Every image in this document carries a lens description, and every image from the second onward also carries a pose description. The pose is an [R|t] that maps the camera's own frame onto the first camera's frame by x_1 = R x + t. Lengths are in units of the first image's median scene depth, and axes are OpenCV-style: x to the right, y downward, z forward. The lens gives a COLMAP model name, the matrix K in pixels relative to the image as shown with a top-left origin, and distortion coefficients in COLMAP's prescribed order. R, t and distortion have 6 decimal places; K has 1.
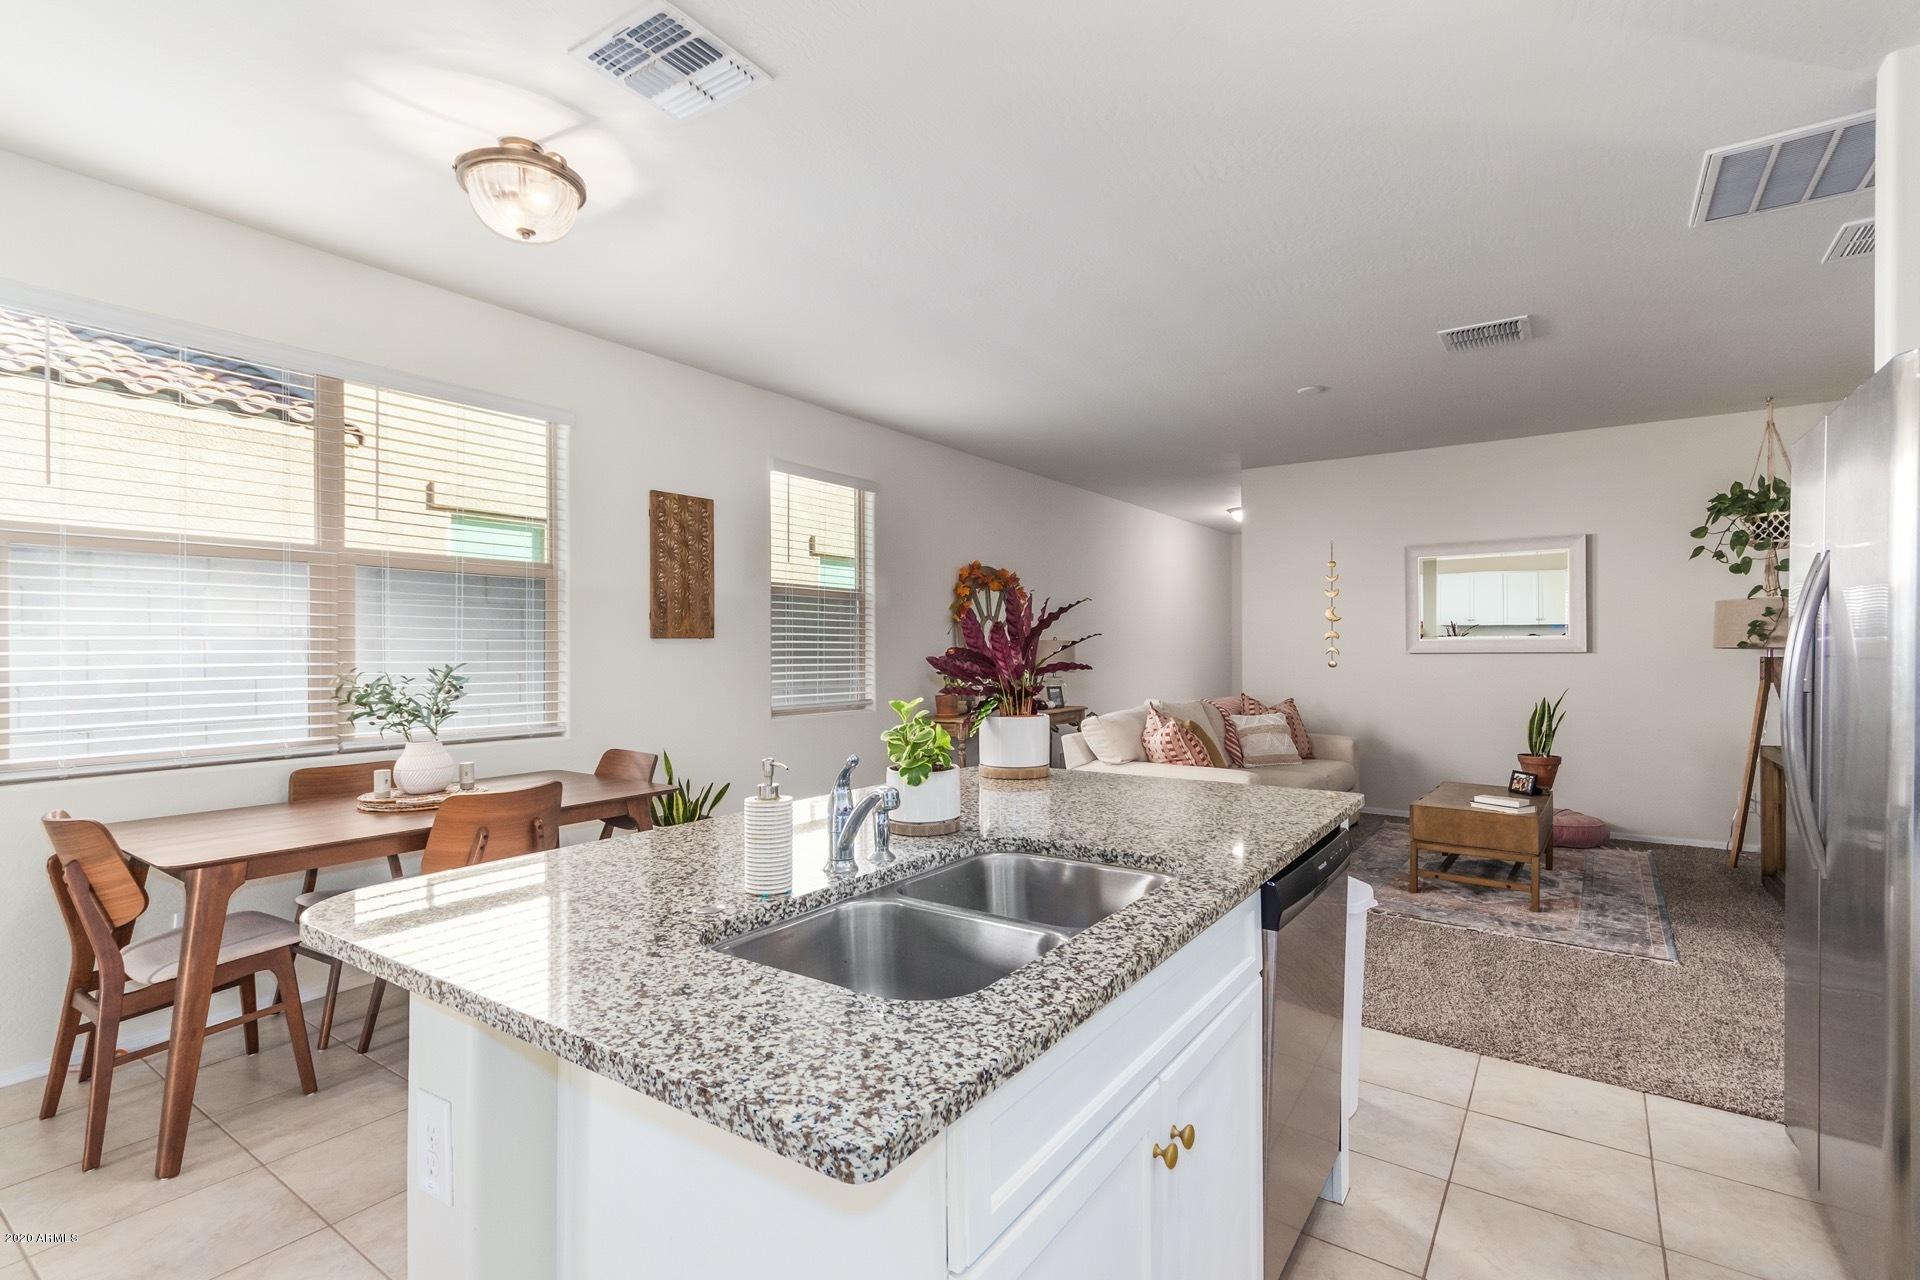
lens RADIAL K [[891.2, 0, 957.5], [0, 891.2, 648.1], [0, 0, 1]] dist [0.009104, 0.001090]
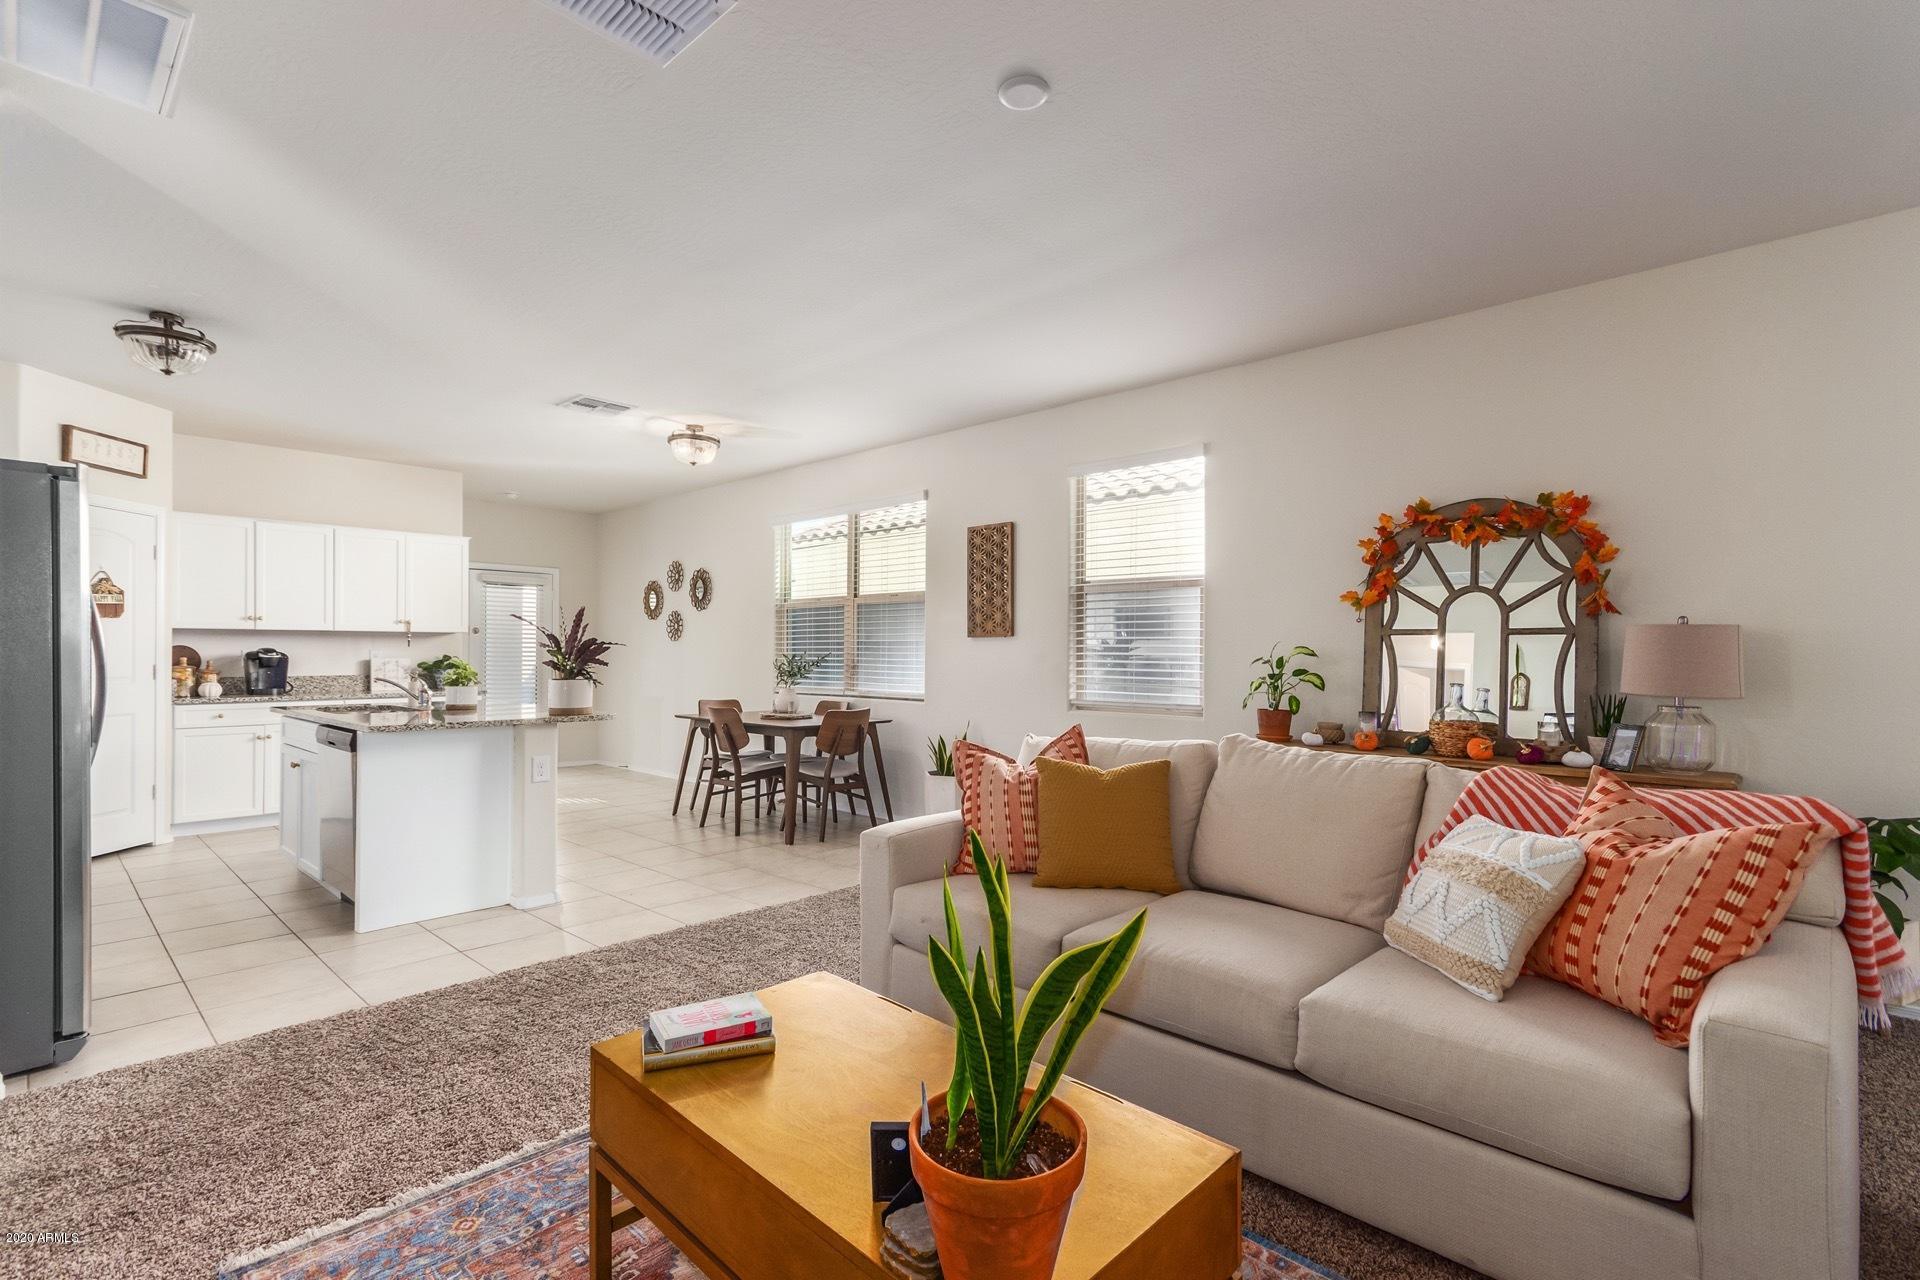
lens RADIAL K [[891.2, 0, 965.4], [0, 891.2, 647.8], [0, 0, 1]] dist [0.009104, 0.001090]
pose [[-0.151139, -0.001822, -0.988511, 0.850786], [-0.005035, 0.999987, -0.001073, 0.004863], [0.988500, 0.004815, -0.151146, 1.050348]]
